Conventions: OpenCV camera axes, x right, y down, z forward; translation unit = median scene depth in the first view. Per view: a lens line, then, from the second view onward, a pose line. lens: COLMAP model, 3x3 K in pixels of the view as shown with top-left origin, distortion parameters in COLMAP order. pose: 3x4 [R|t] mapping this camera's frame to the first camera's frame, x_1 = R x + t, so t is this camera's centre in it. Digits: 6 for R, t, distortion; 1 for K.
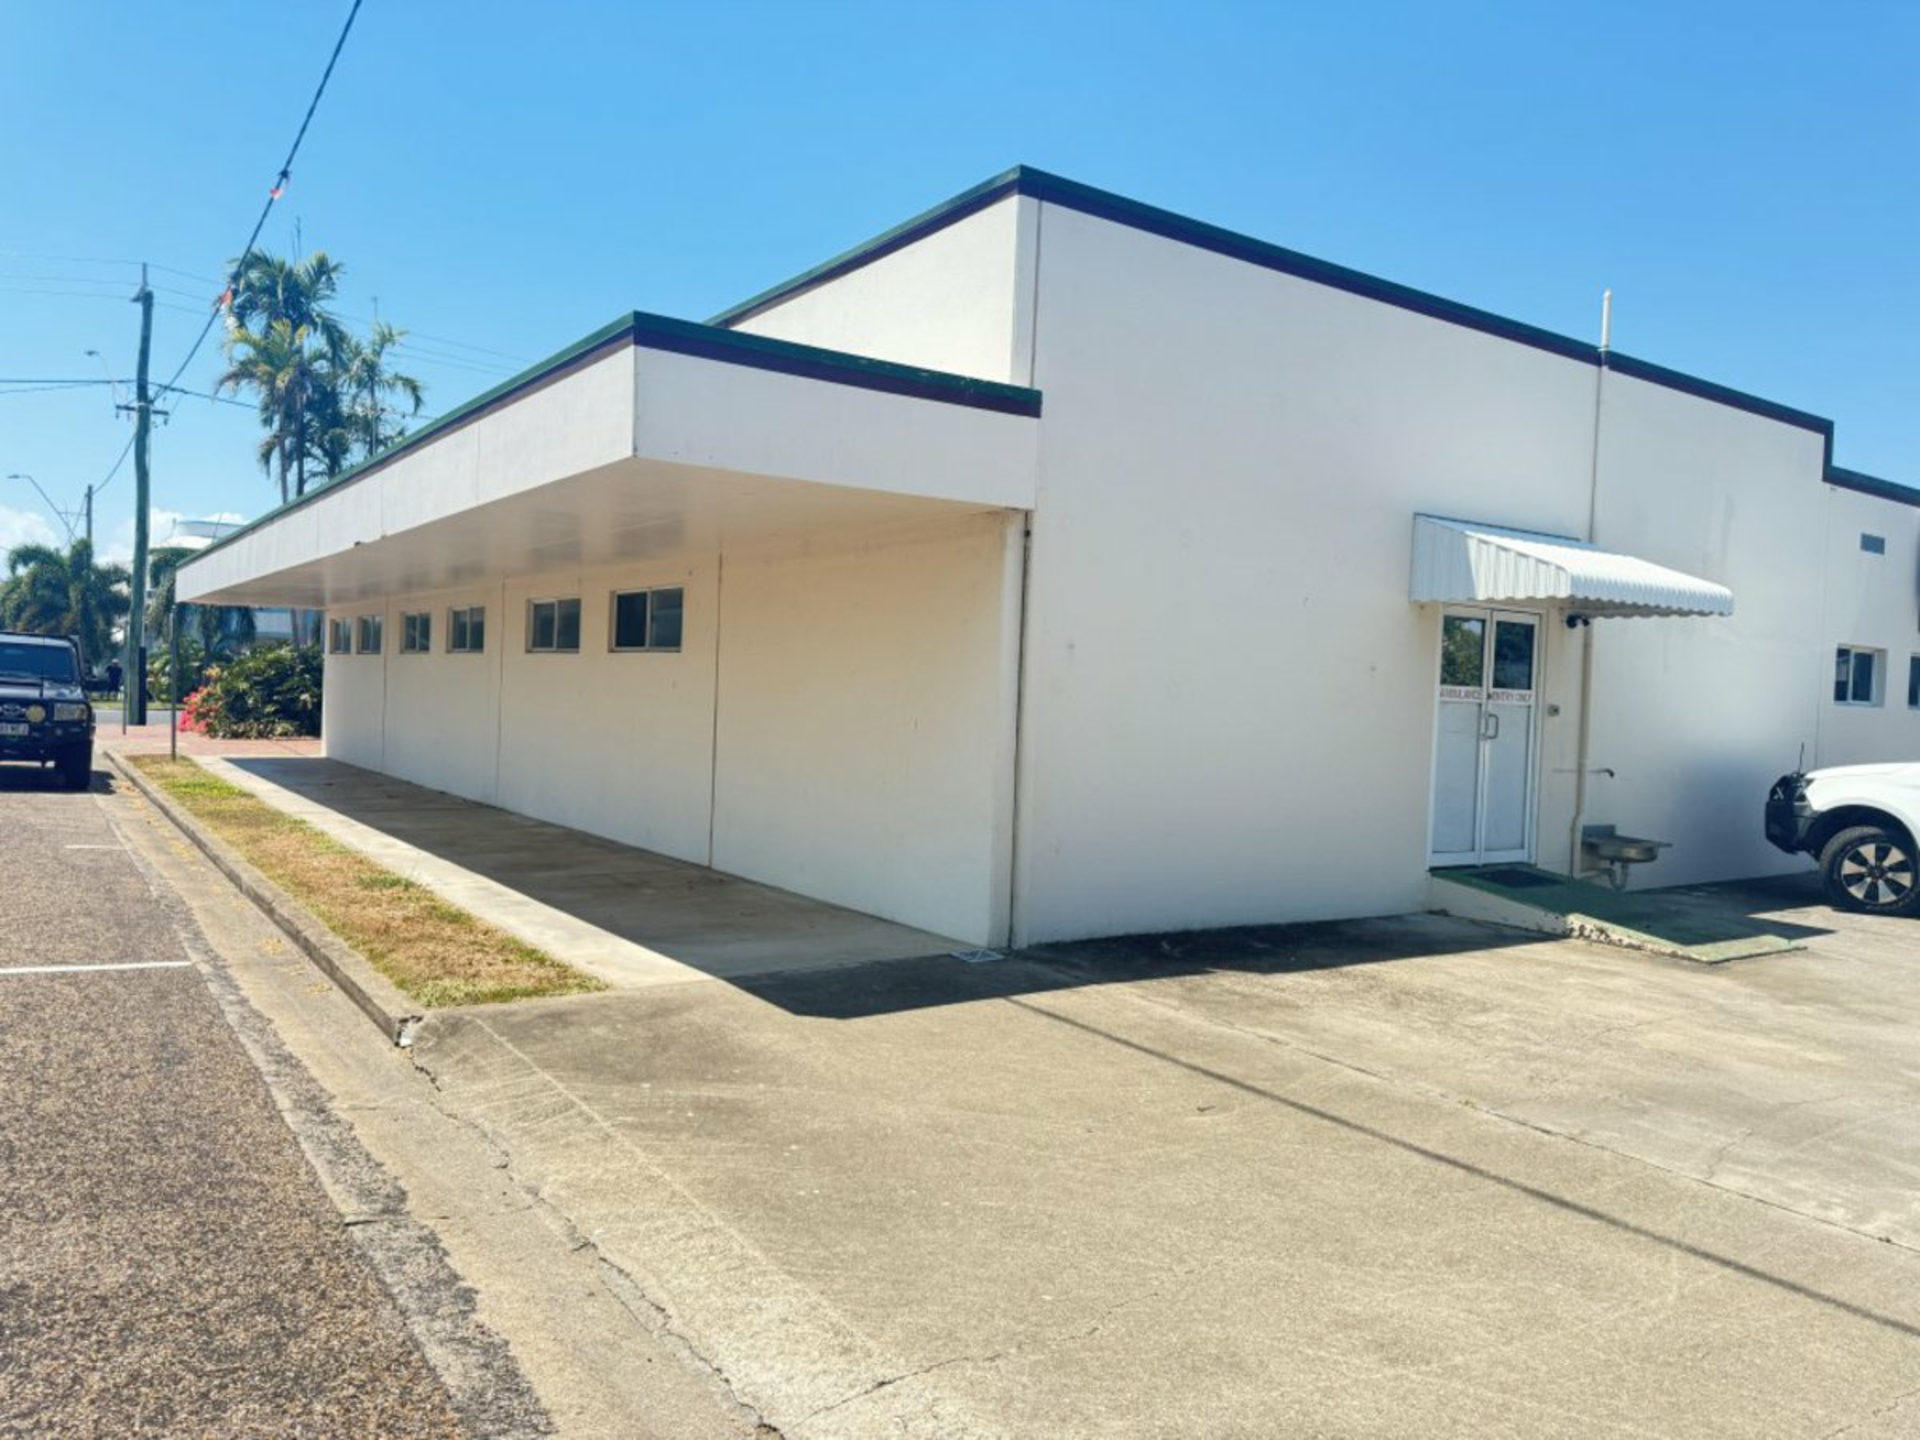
lens RADIAL K [[1368.7, 0, 960.0], [0, 1368.7, 720.0], [0, 0, 1]] dist [-0.000226, 0.000269]
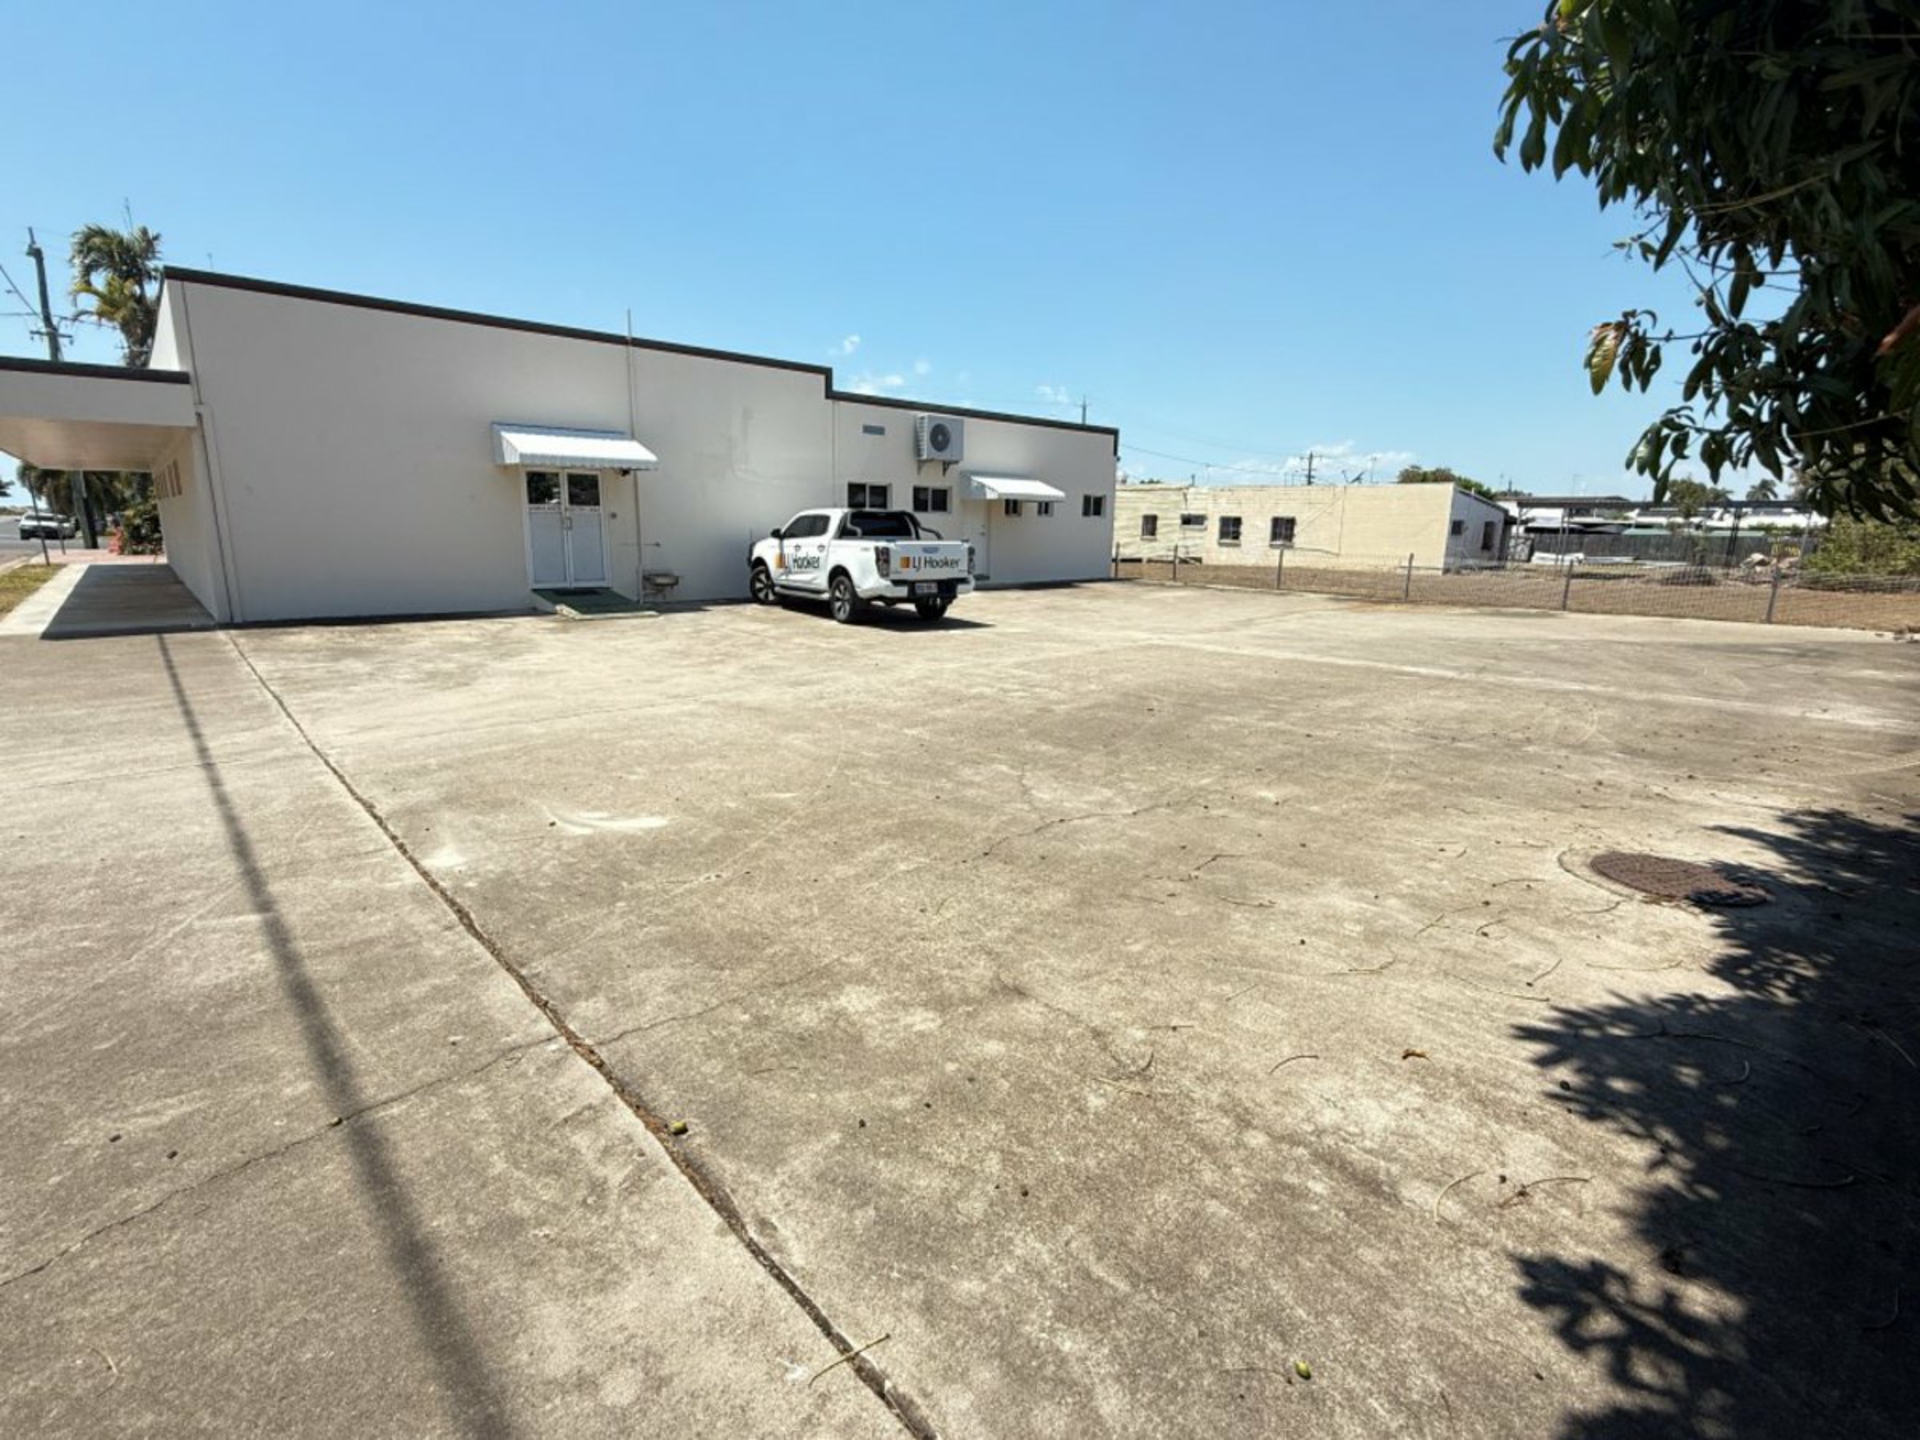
lens RADIAL K [[886.2, 0, 960.0], [0, 886.2, 720.0], [0, 0, 1]] dist [-0.001702, -0.000474]
pose [[0.990368, -0.050000, 0.129117, 0.762037], [0.022847, 0.978752, 0.203771, 0.035331], [-0.136562, -0.198858, 0.970467, -0.487389]]
